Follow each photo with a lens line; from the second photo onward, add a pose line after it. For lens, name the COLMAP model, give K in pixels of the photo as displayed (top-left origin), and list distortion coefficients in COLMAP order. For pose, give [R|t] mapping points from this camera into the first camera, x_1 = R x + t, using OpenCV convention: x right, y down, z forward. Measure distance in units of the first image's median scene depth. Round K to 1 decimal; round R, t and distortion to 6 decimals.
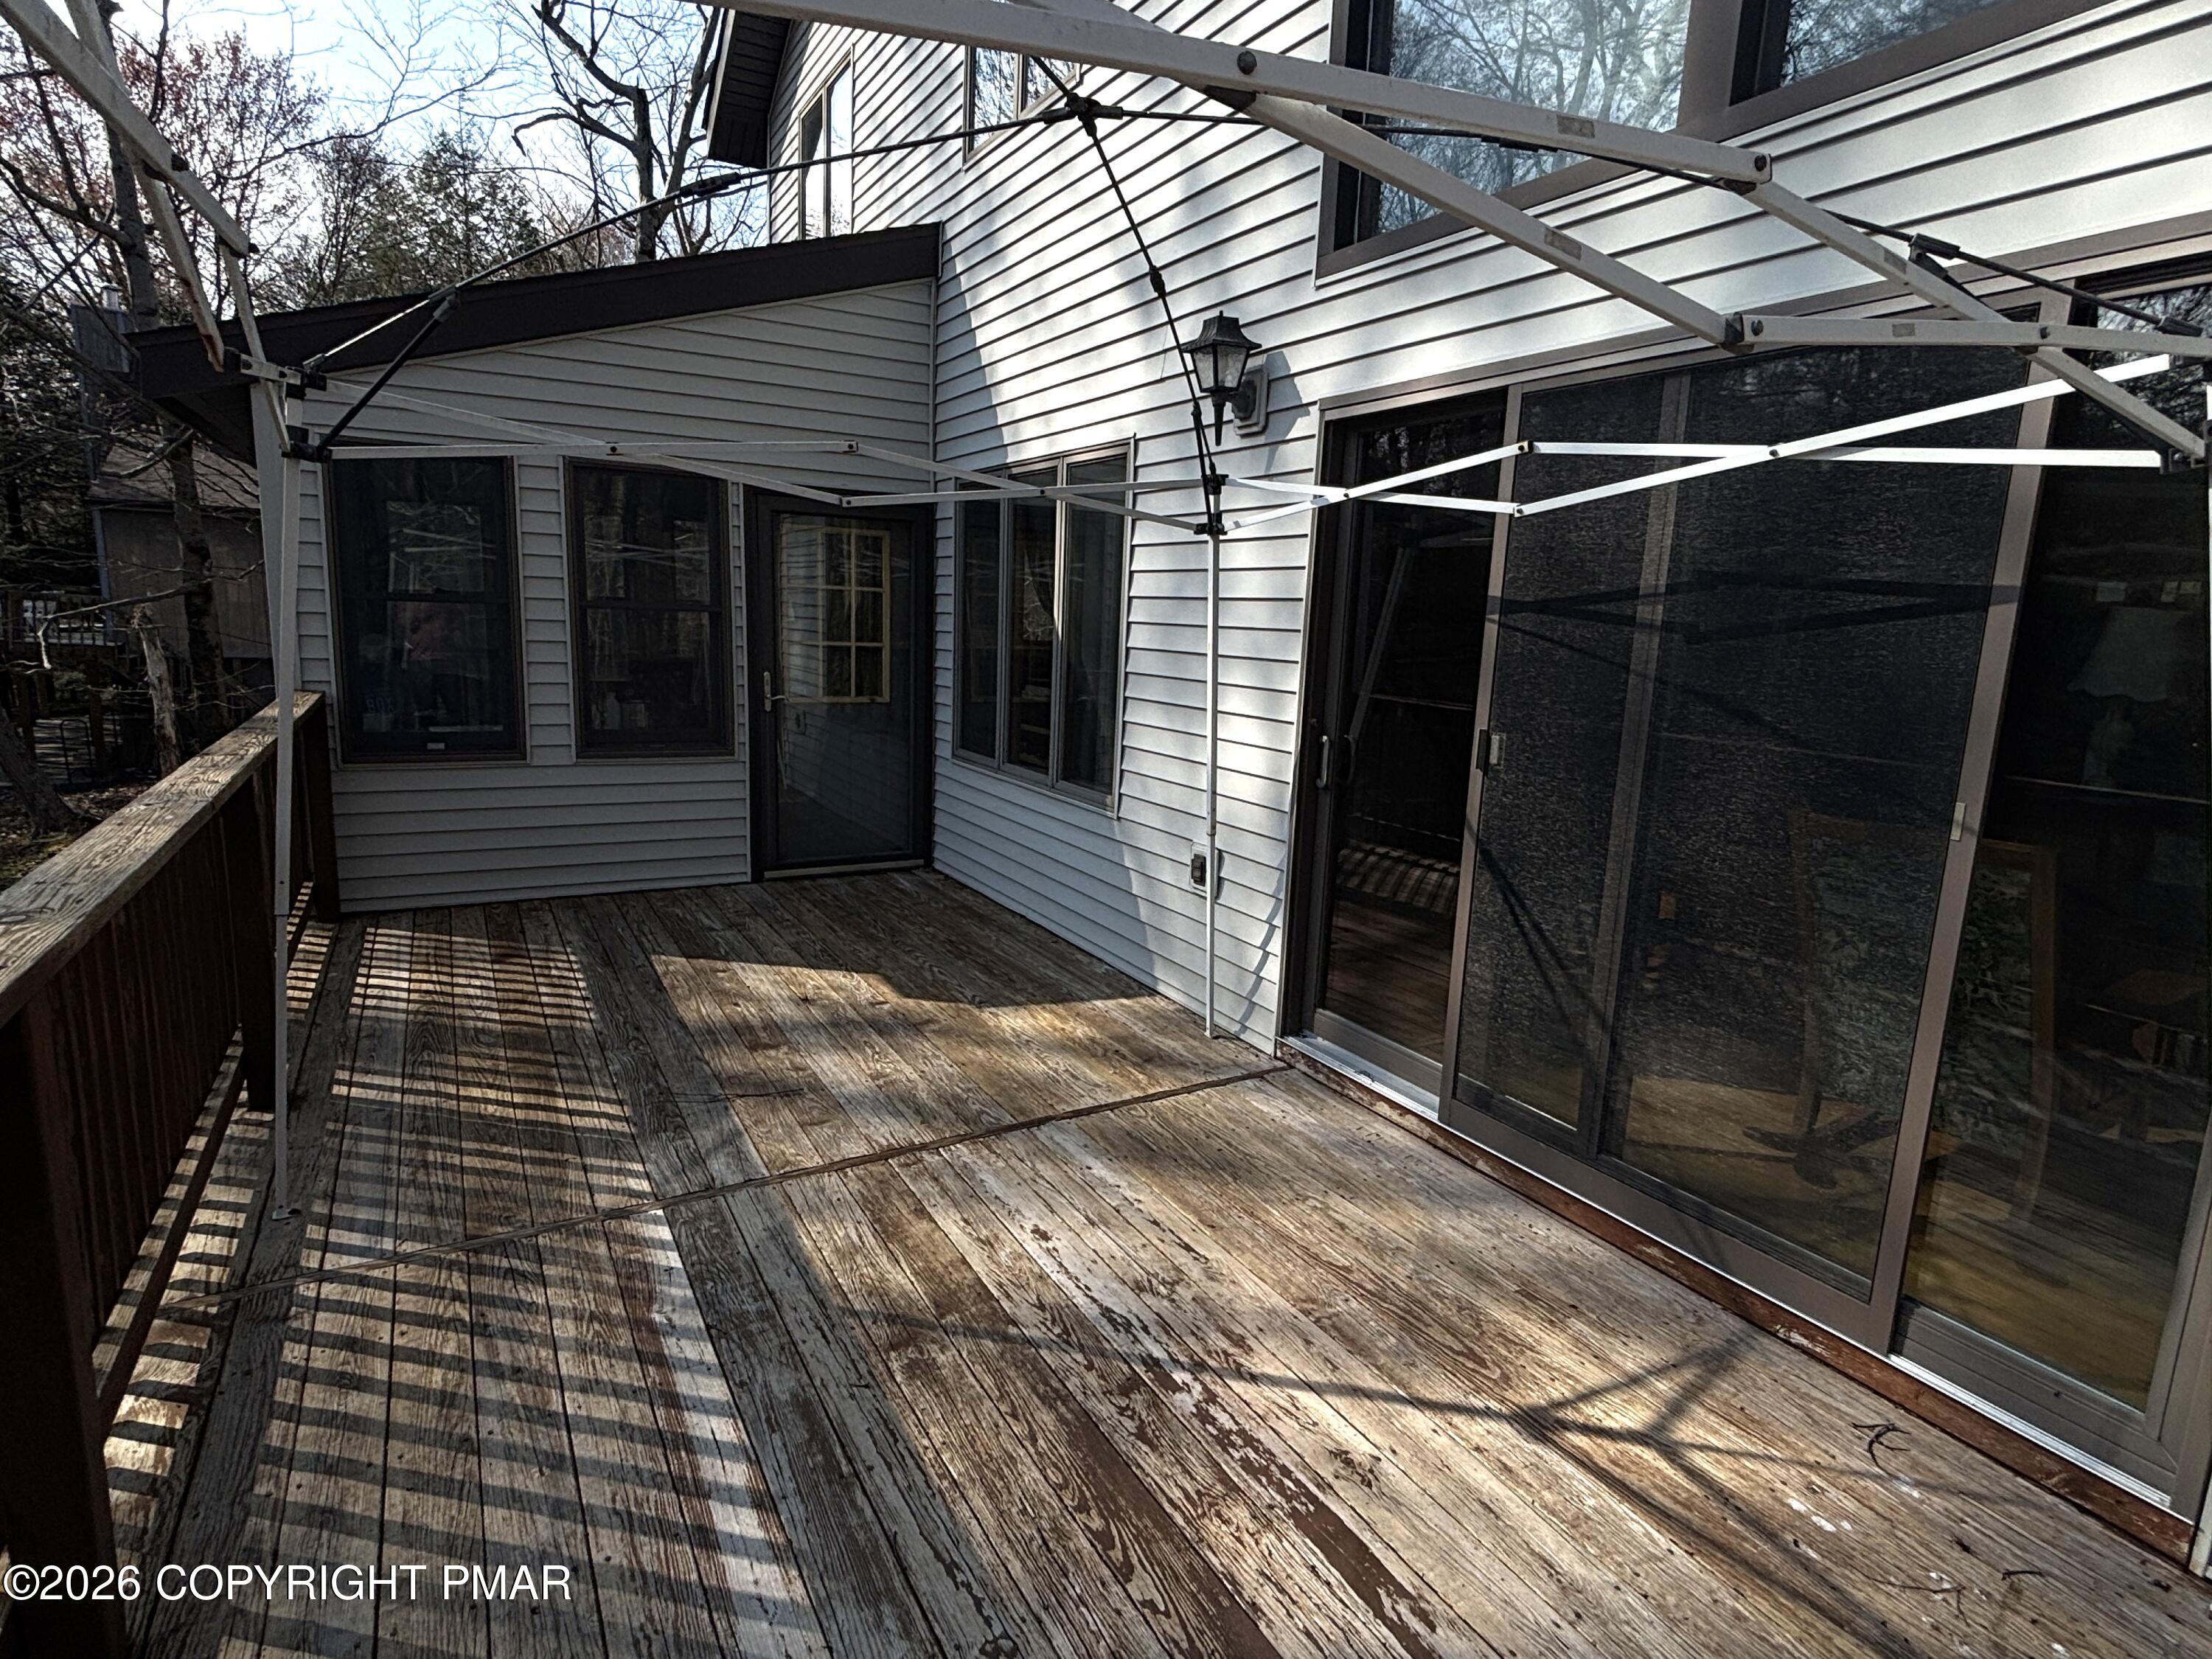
lens RADIAL K [[1169.2, 0, 1106.0], [0, 1169.2, 829.5], [0, 0, 1]] dist [0.002844, 0.001008]
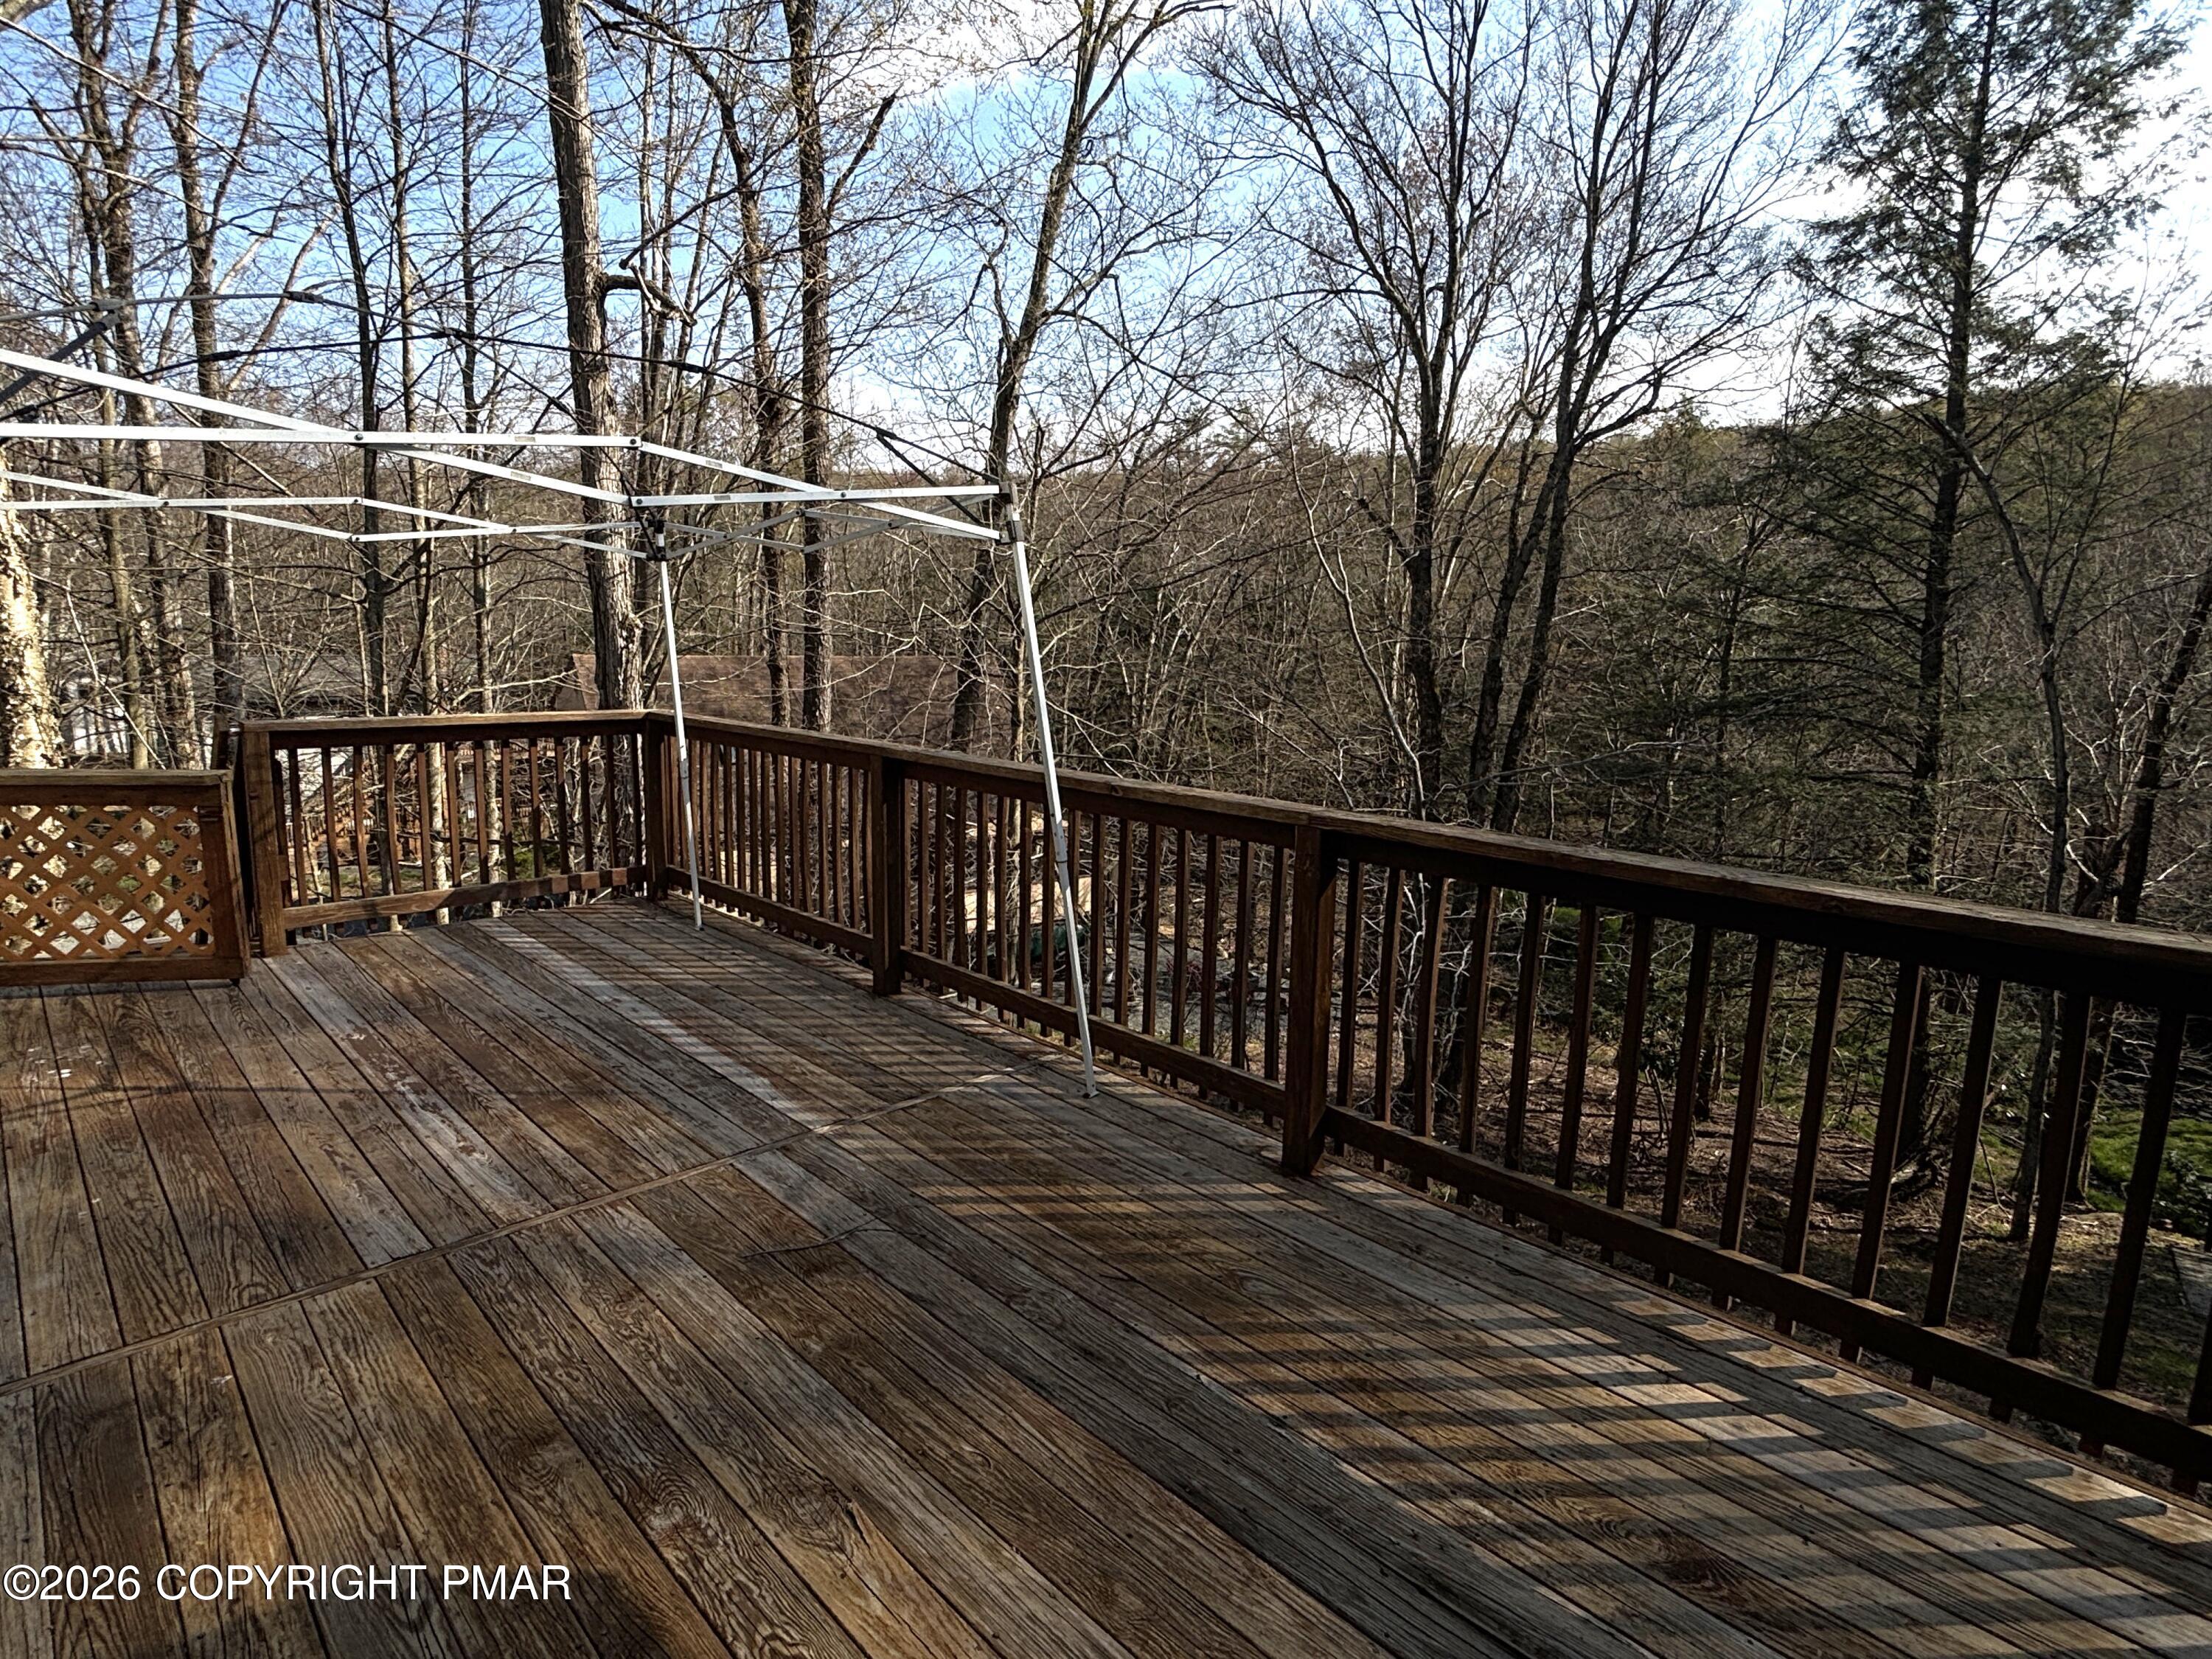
lens RADIAL K [[1169.2, 0, 1106.0], [0, 1169.2, 829.5], [0, 0, 1]] dist [0.002844, 0.001008]
pose [[-0.967909, -0.010976, -0.251061, -0.280098], [-0.097026, 0.937901, 0.333057, -0.299678], [0.231815, 0.346728, -0.908868, 1.567578]]
